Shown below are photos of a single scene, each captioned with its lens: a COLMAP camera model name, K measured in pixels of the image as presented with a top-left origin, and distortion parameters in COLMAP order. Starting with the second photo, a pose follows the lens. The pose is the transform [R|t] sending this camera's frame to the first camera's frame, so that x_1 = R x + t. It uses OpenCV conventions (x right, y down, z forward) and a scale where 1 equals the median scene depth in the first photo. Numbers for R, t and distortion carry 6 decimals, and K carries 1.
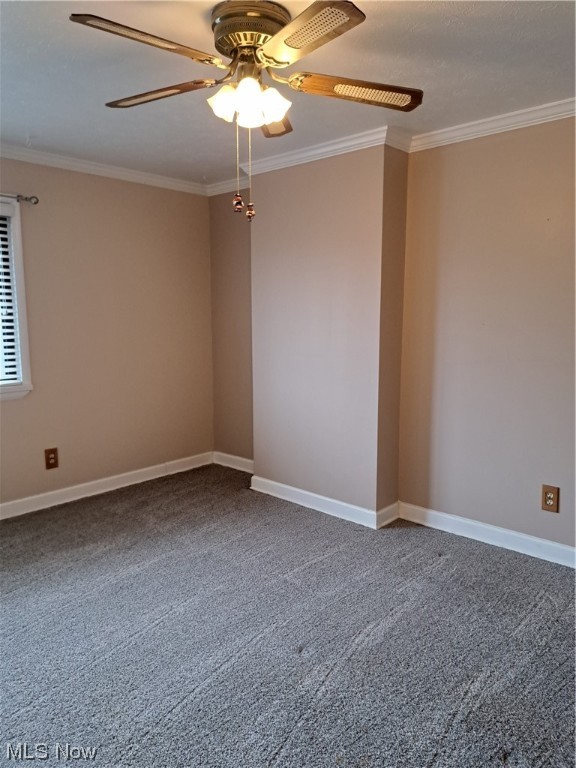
lens RADIAL K [[545.3, 0, 288.0], [0, 545.3, 384.0], [0, 0, 1]] dist [-0.006951, -0.006553]
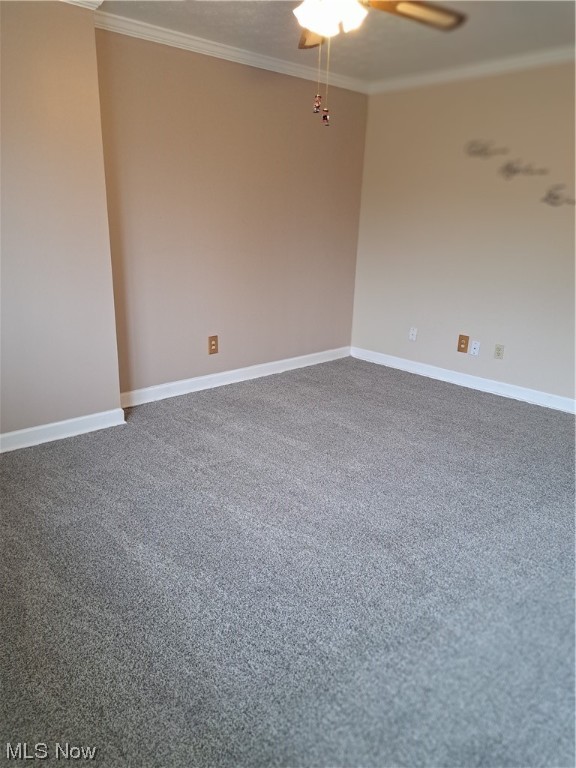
lens RADIAL K [[523.6, 0, 288.0], [0, 523.6, 384.0], [0, 0, 1]] dist [0.006143, 0.001863]
pose [[0.113915, -0.309696, 0.943987, -0.751442], [0.109656, 0.948286, 0.297873, -0.072443], [-0.987420, 0.069581, 0.141984, 0.558829]]
